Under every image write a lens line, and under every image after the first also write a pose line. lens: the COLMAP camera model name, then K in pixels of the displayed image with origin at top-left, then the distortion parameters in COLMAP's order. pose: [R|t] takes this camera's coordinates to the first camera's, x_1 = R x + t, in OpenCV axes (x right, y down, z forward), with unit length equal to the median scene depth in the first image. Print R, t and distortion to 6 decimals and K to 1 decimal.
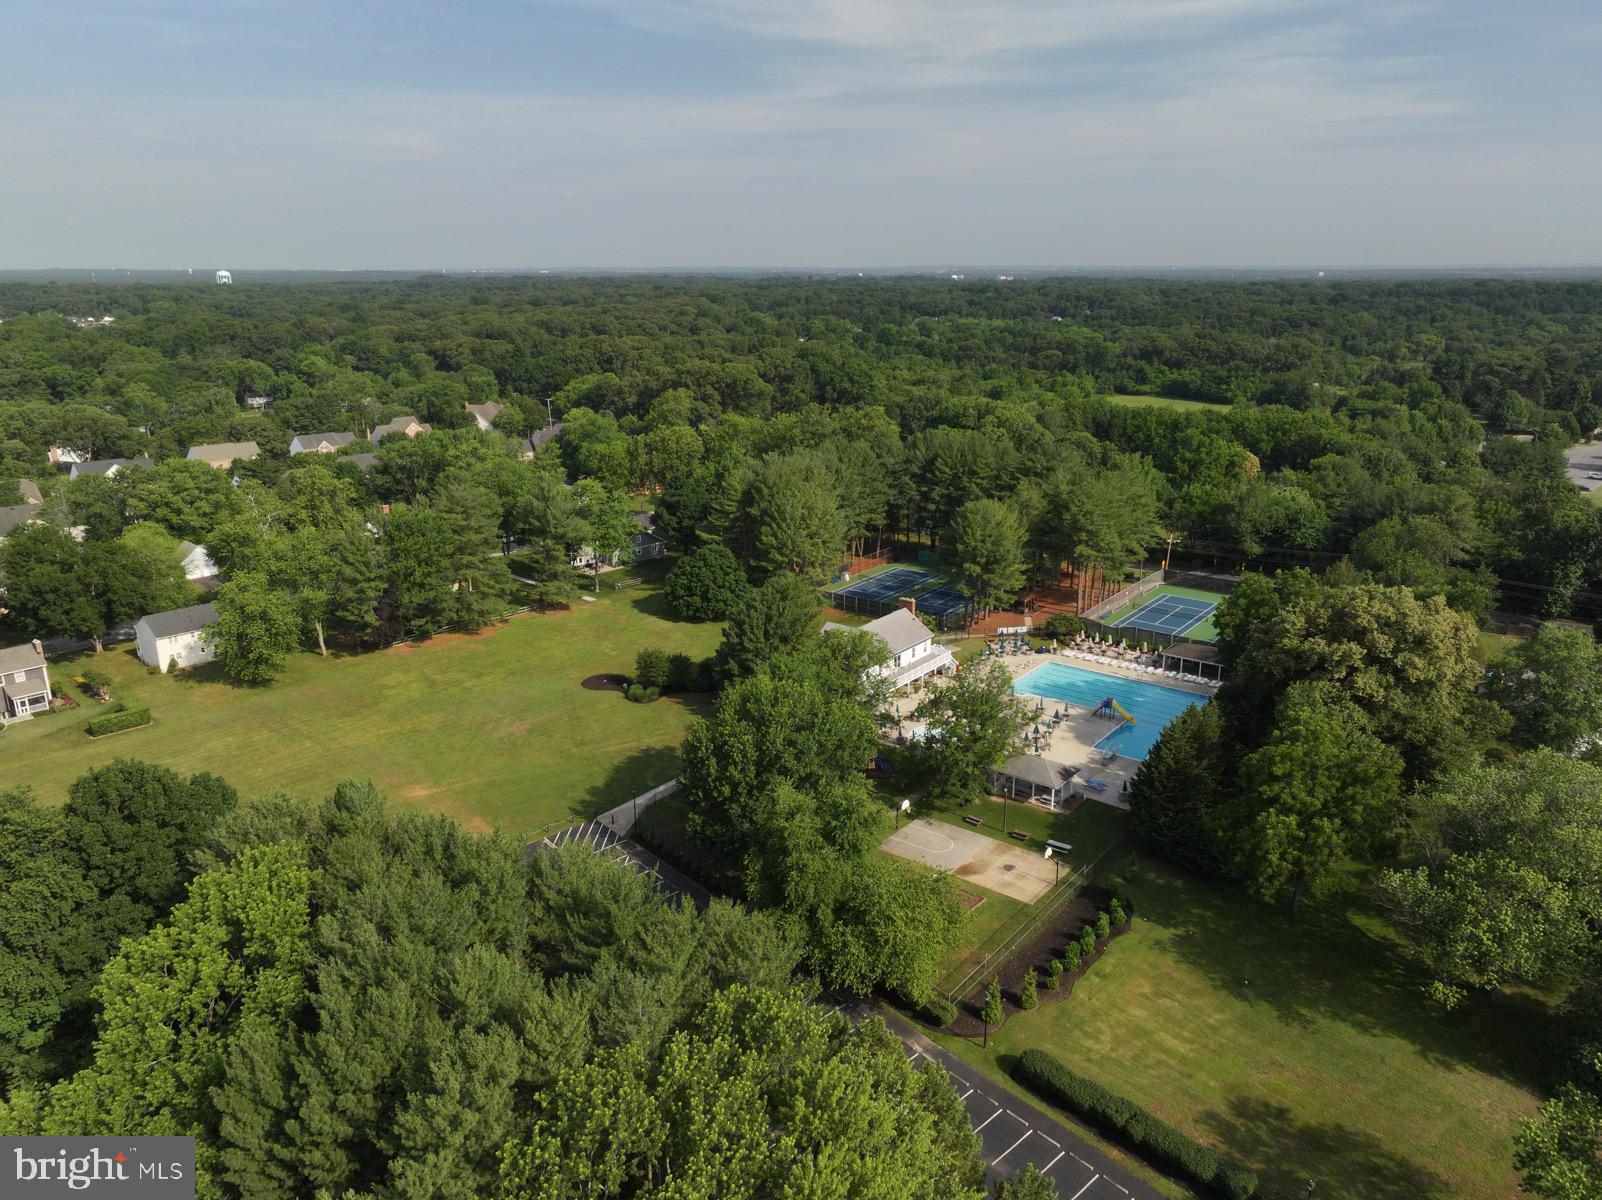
lens RADIAL K [[1139.8, 0, 801.0], [0, 1139.8, 600.0], [0, 0, 1]] dist [-0.031336, 0.052605]
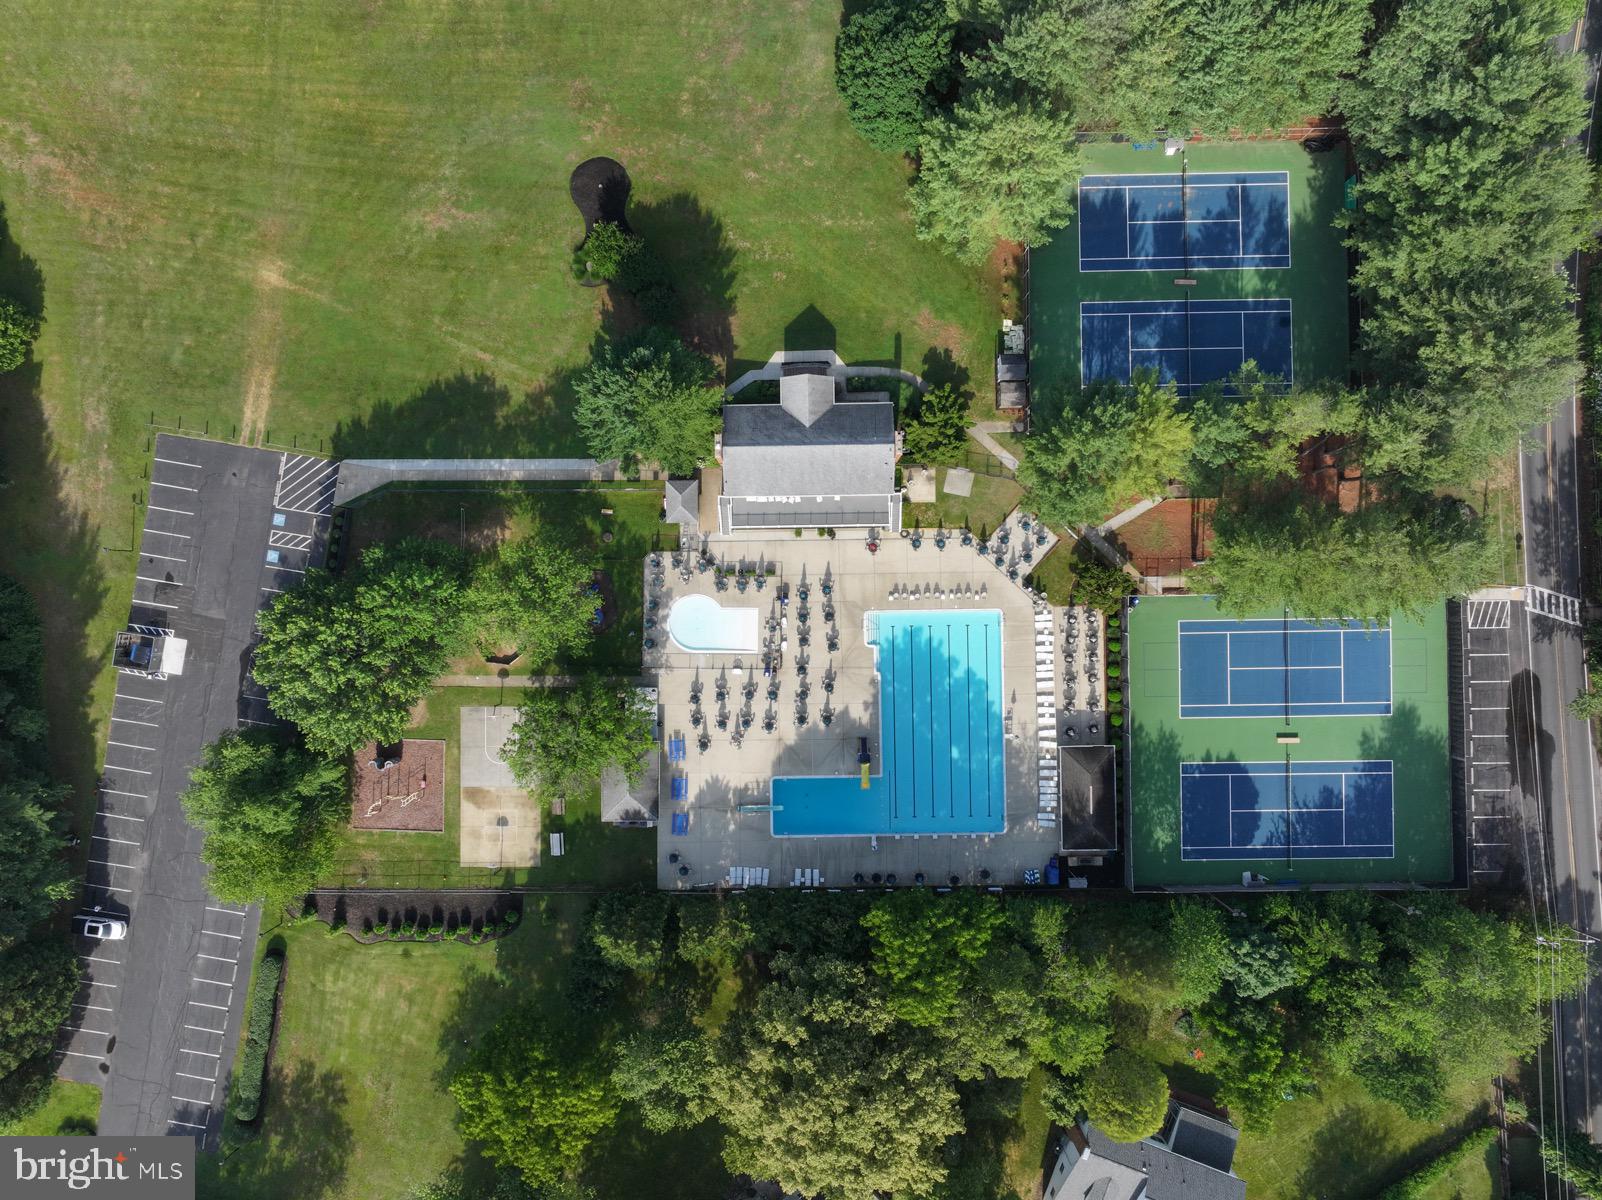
lens RADIAL K [[1139.8, 0, 801.0], [0, 1139.8, 600.0], [0, 0, 1]] dist [-0.031336, 0.052605]
pose [[0.622991, 0.782223, -0.003220, 0.138927], [-0.208195, 0.169780, 0.963239, -0.664873], [0.754014, -0.599419, 0.268626, 0.731429]]
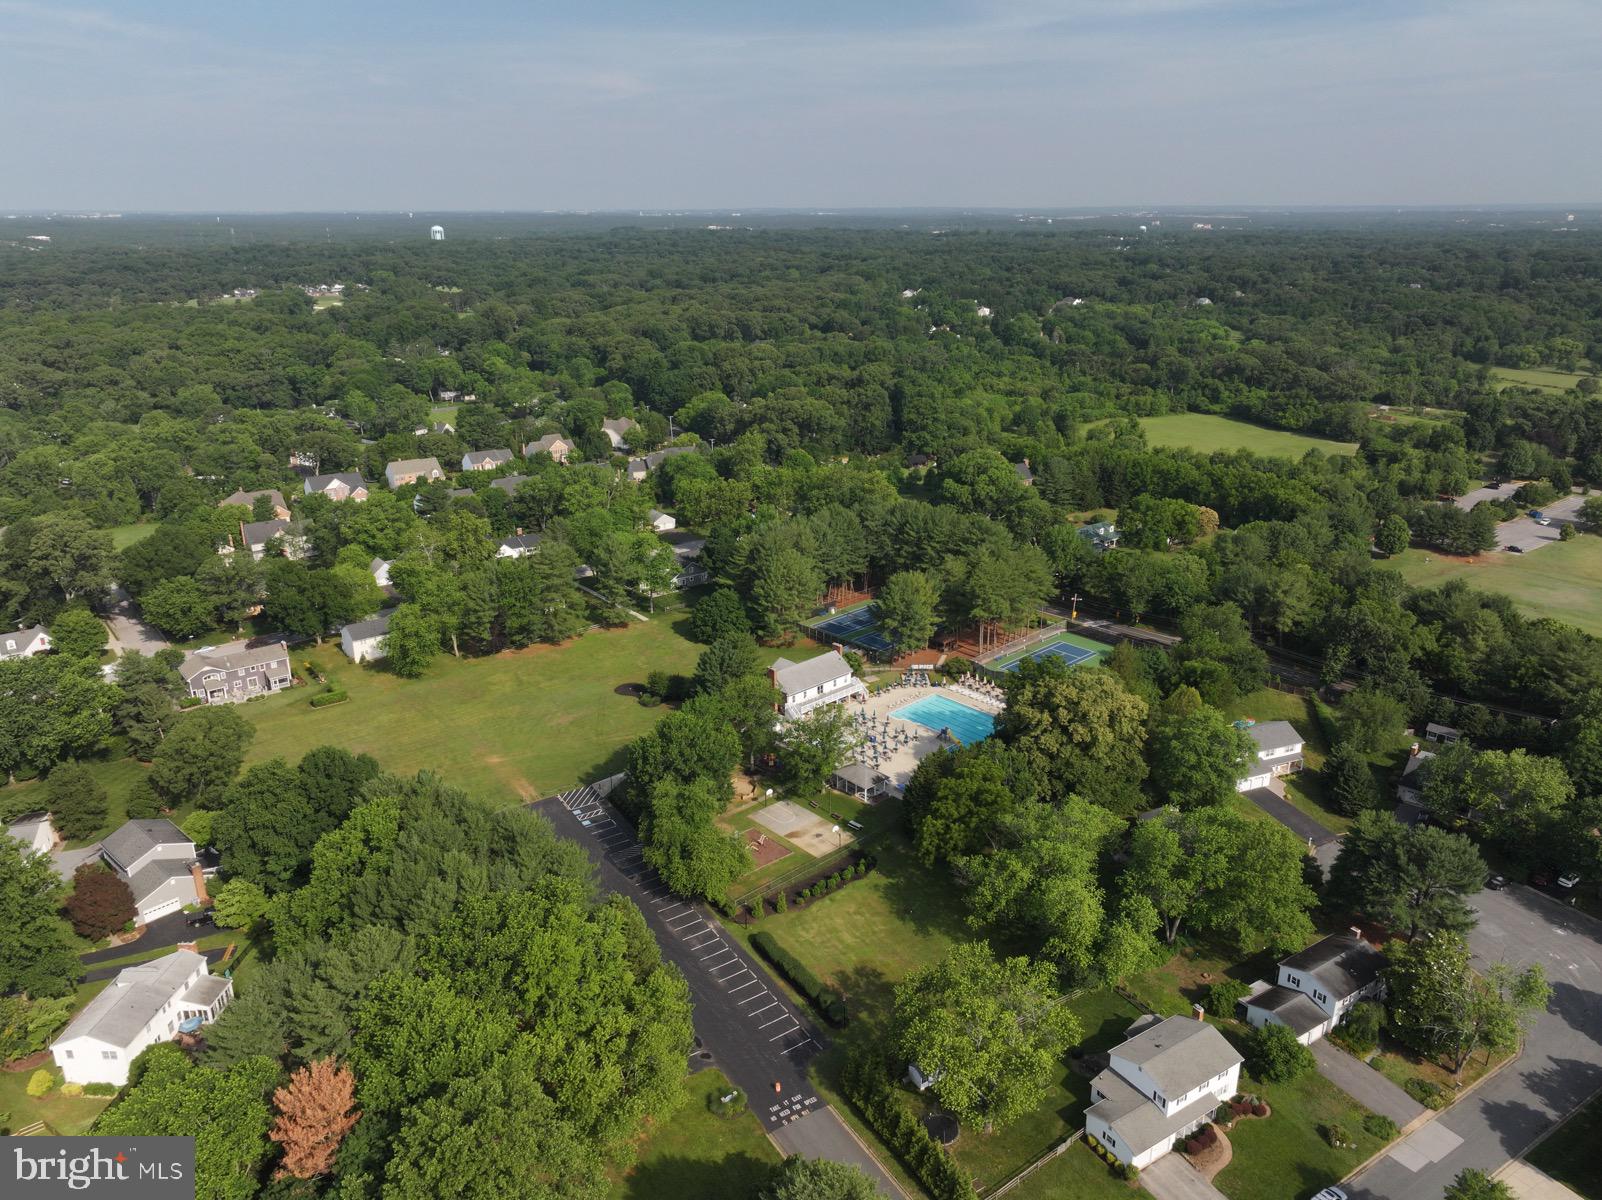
lens RADIAL K [[1139.8, 0, 801.0], [0, 1139.8, 600.0], [0, 0, 1]] dist [-0.031336, 0.052605]
pose [[0.986599, 0.052857, -0.154364, 0.275834], [-0.044966, 0.997519, 0.054174, -0.136933], [0.156845, -0.046507, 0.986528, -0.437765]]
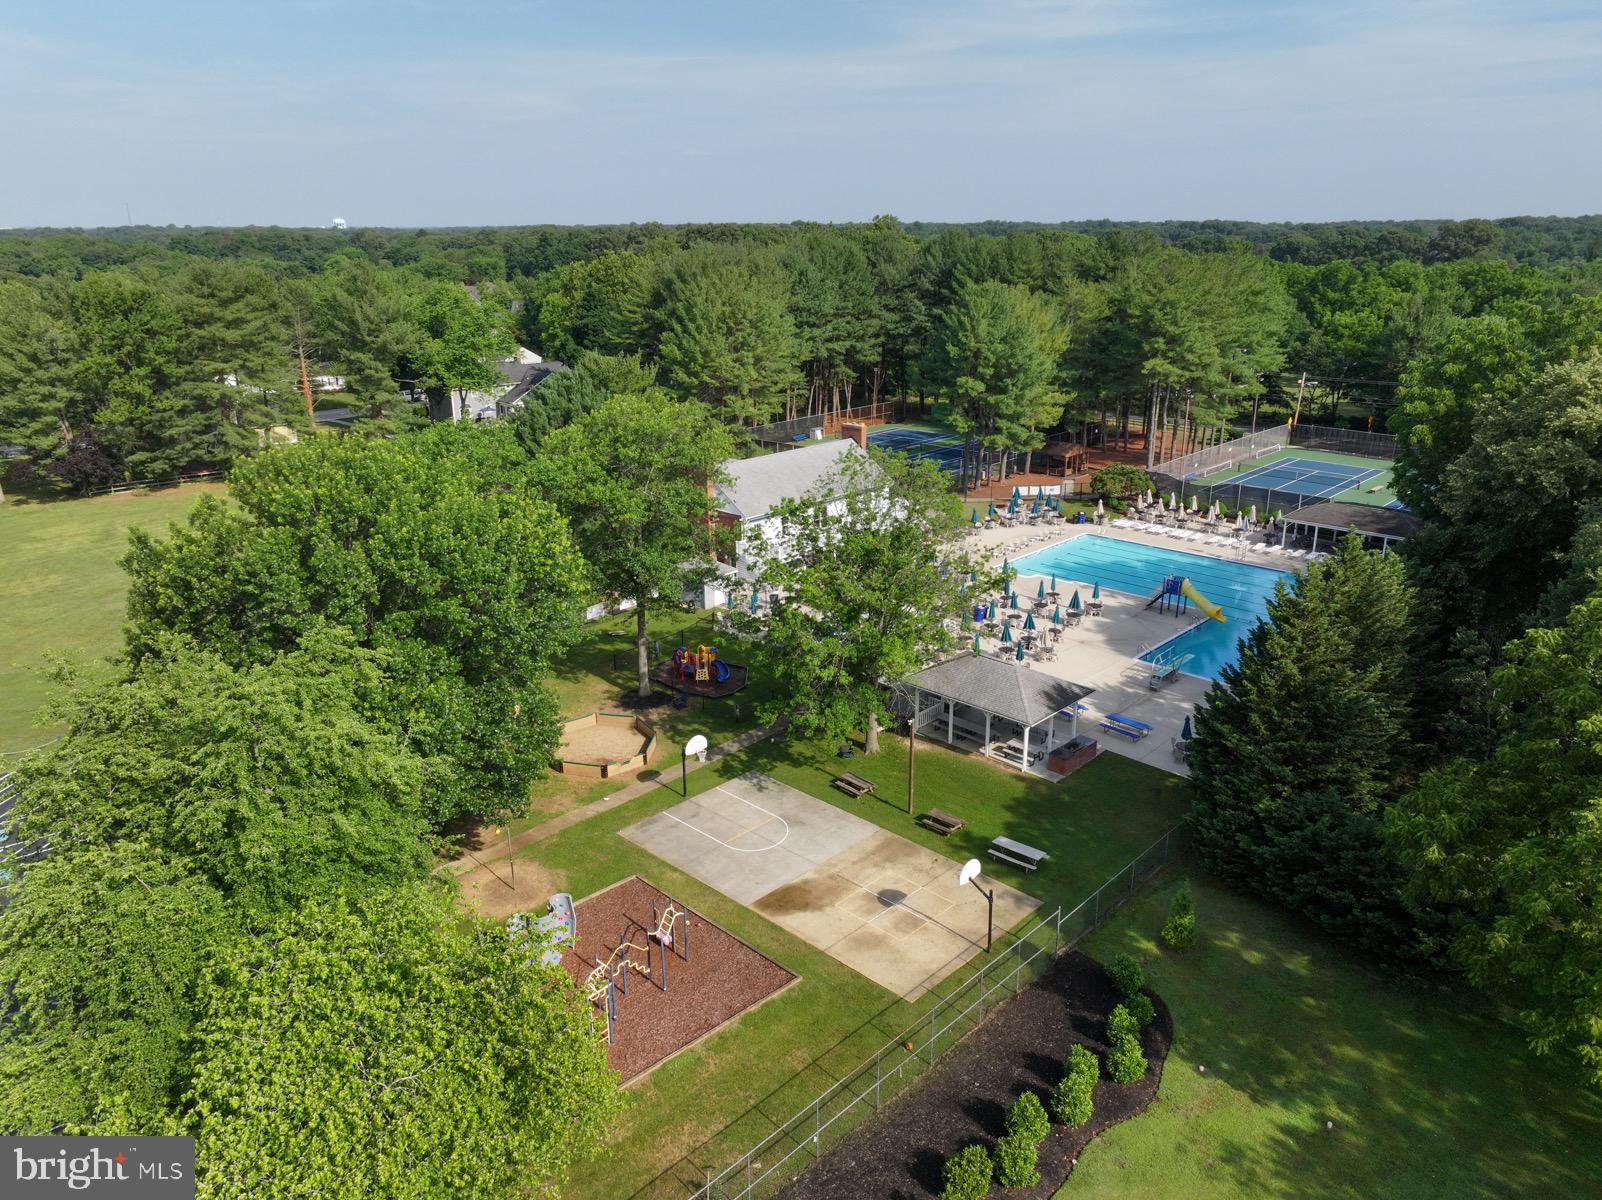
lens RADIAL K [[1139.8, 0, 801.0], [0, 1139.8, 600.0], [0, 0, 1]] dist [-0.031336, 0.052605]
pose [[0.994978, 0.031679, -0.094952, 0.130046], [-0.028635, 0.999037, 0.033257, 0.076563], [0.095914, -0.030371, 0.994926, 0.399416]]
